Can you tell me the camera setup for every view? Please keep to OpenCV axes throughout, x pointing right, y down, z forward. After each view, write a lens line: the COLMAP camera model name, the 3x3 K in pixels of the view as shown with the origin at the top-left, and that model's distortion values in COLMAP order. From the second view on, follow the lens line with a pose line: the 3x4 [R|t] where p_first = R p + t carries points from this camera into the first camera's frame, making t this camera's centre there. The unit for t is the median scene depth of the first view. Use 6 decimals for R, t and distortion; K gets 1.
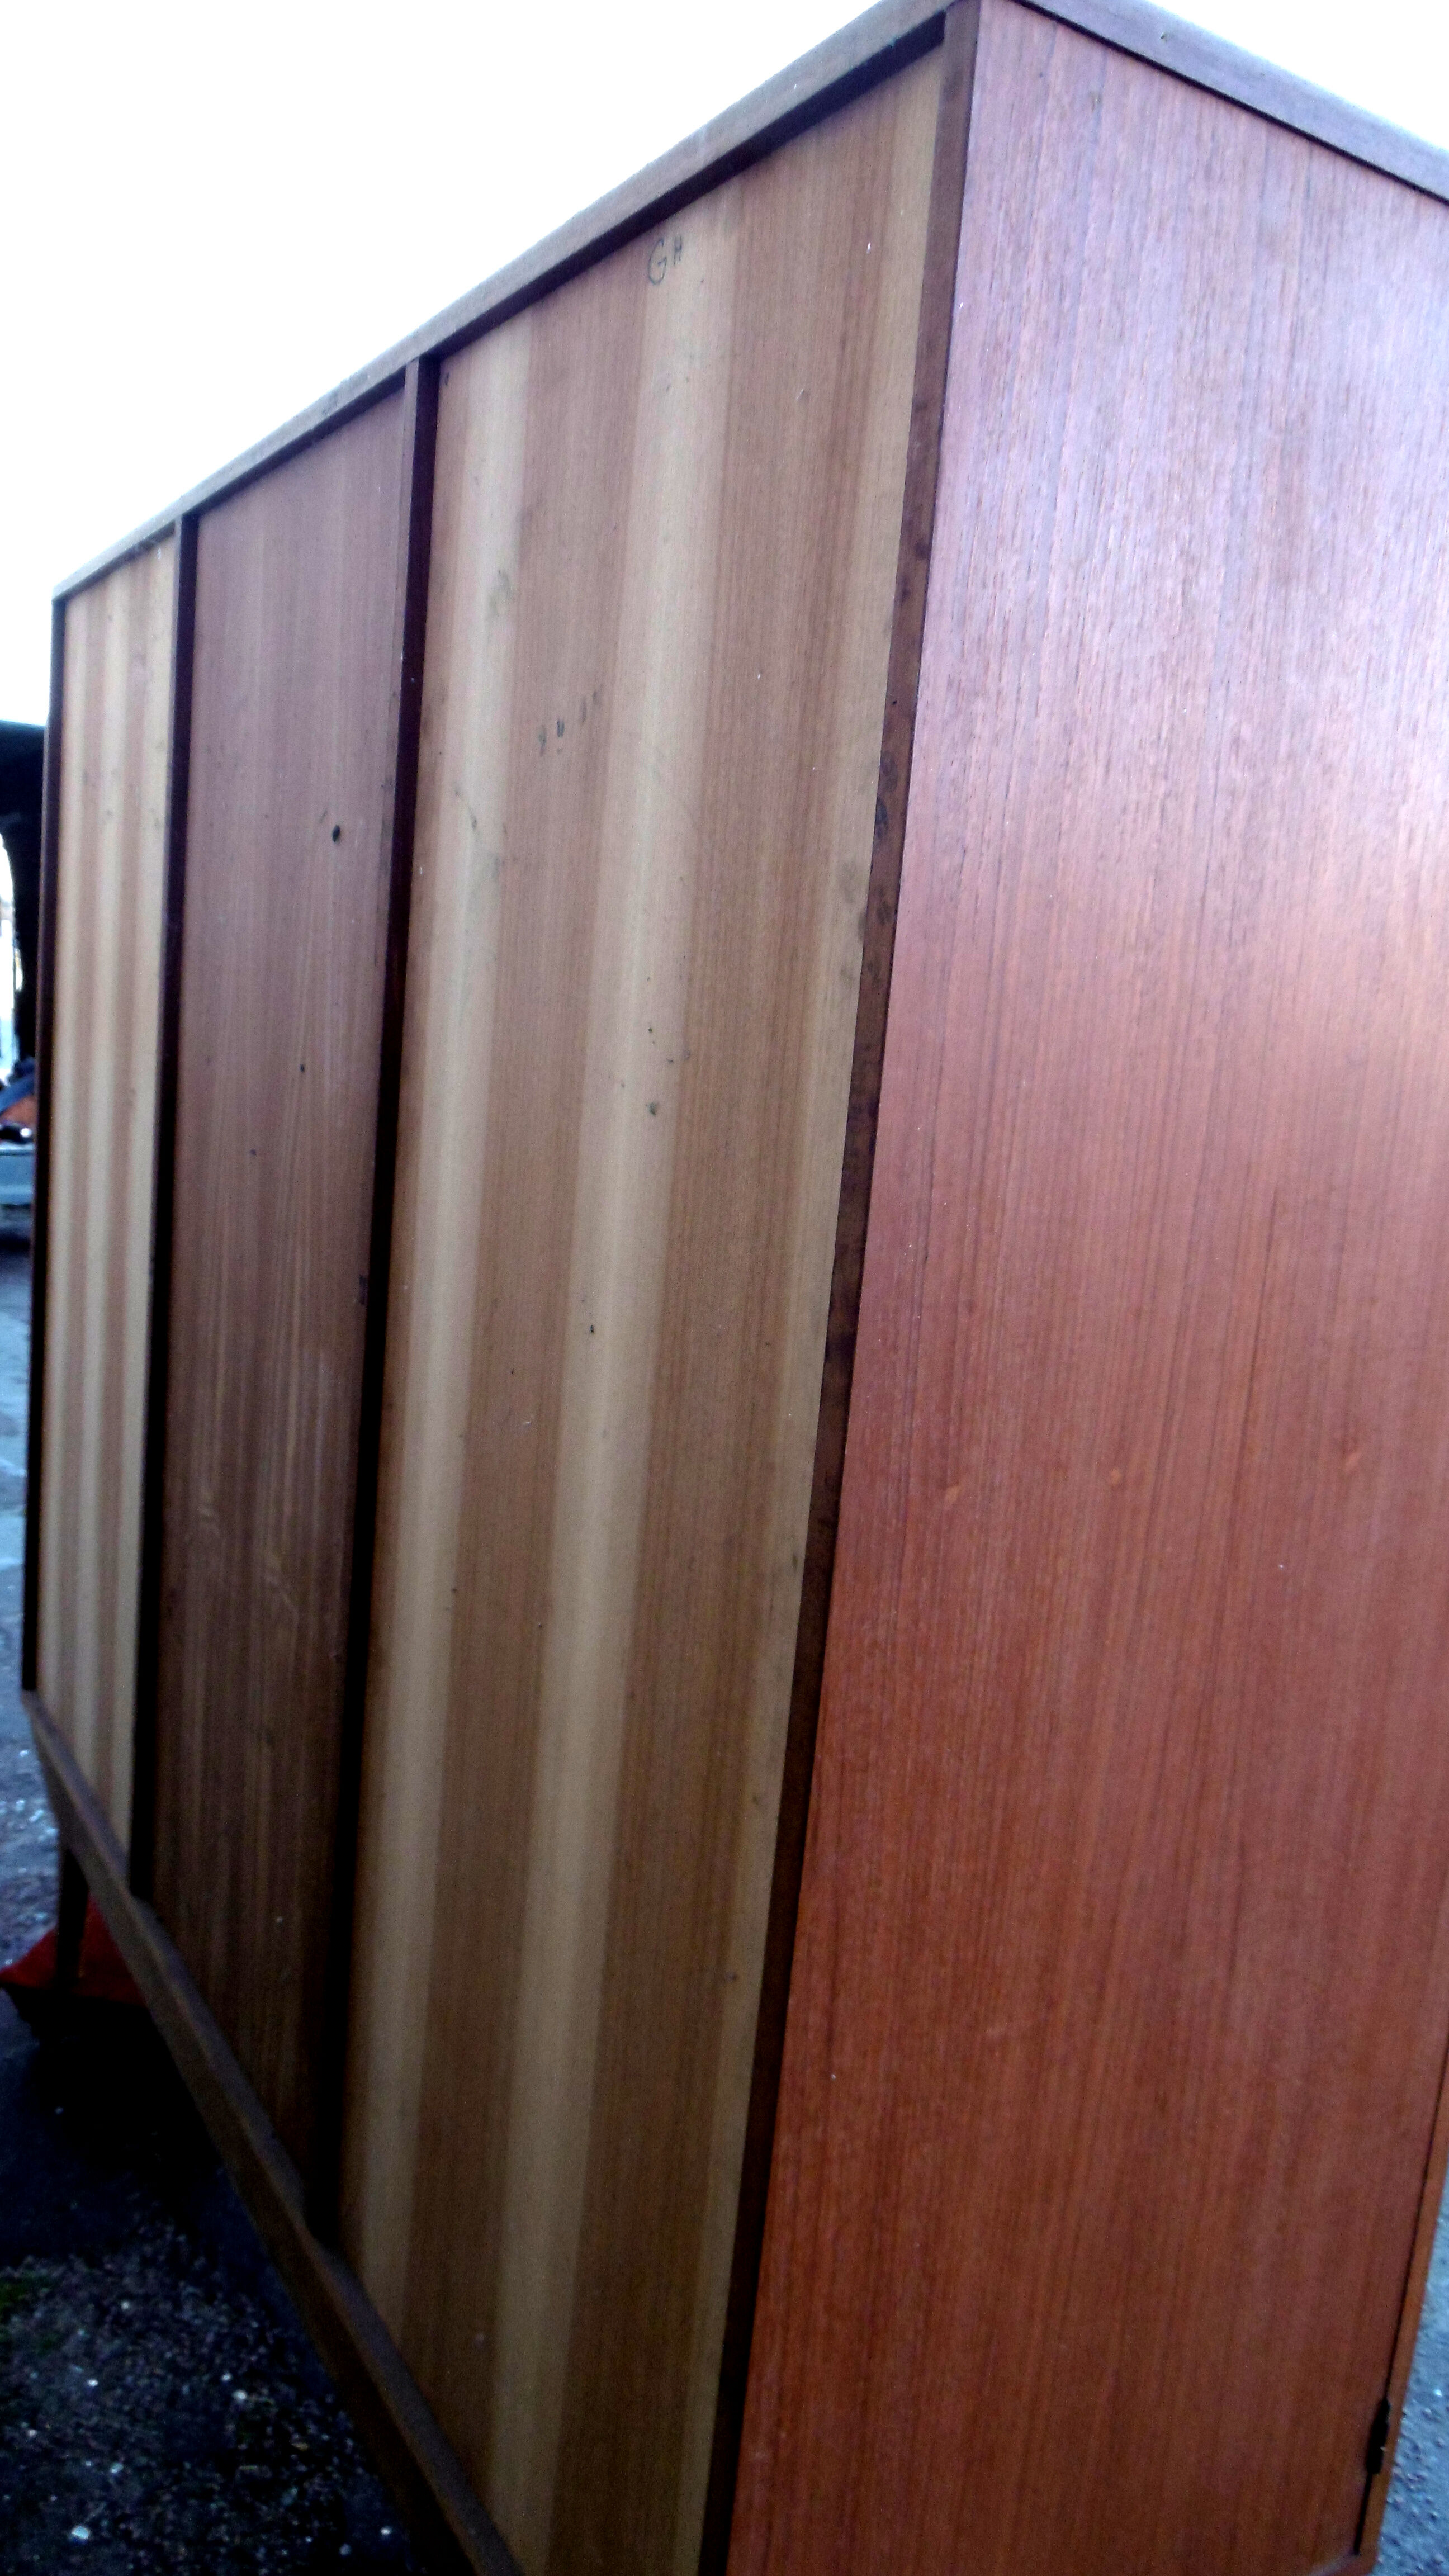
lens RADIAL K [[1814.4, 0, 751.7], [0, 1814.4, 1283.7], [0, 0, 1]] dist [-0.017237, 0.004675]
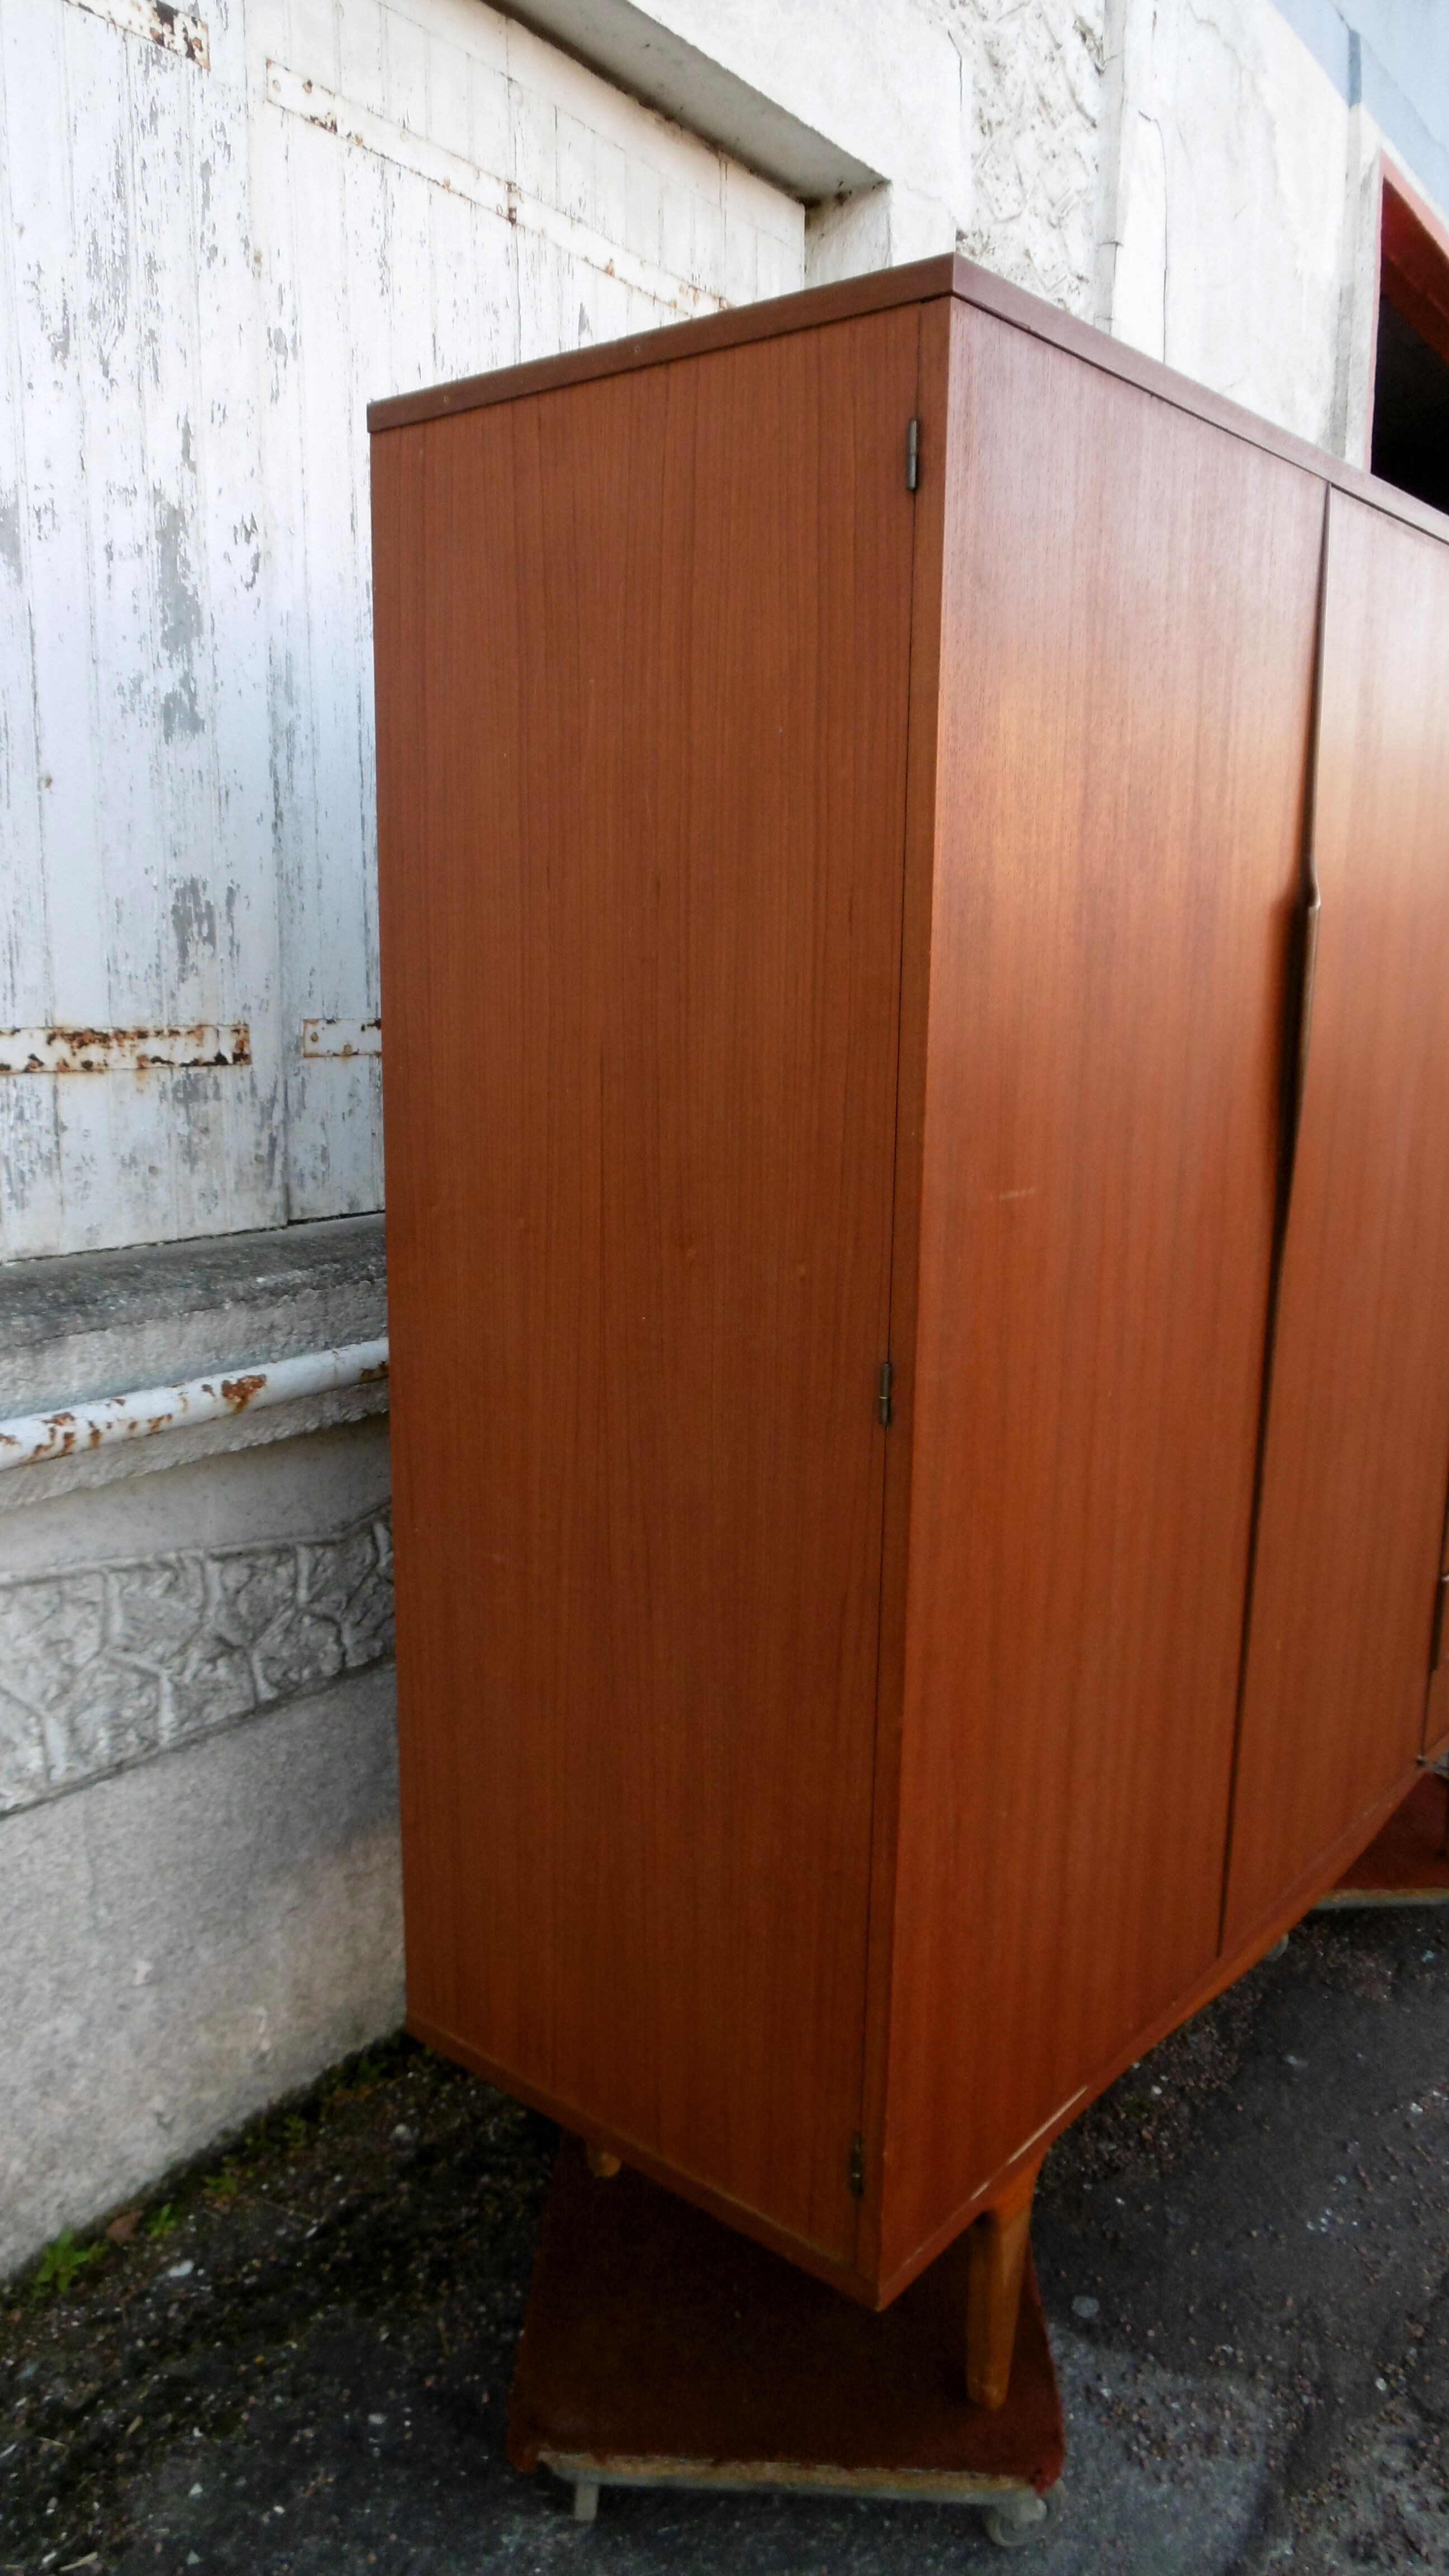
lens RADIAL K [[1814.4, 0, 737.2], [0, 1814.4, 1278.4], [0, 0, 1]] dist [-0.017237, 0.004675]
pose [[0.937921, -0.137969, 0.318229, -0.081479], [0.127190, 0.990379, 0.054511, 0.052343], [-0.322688, -0.010652, 0.946445, -0.343408]]
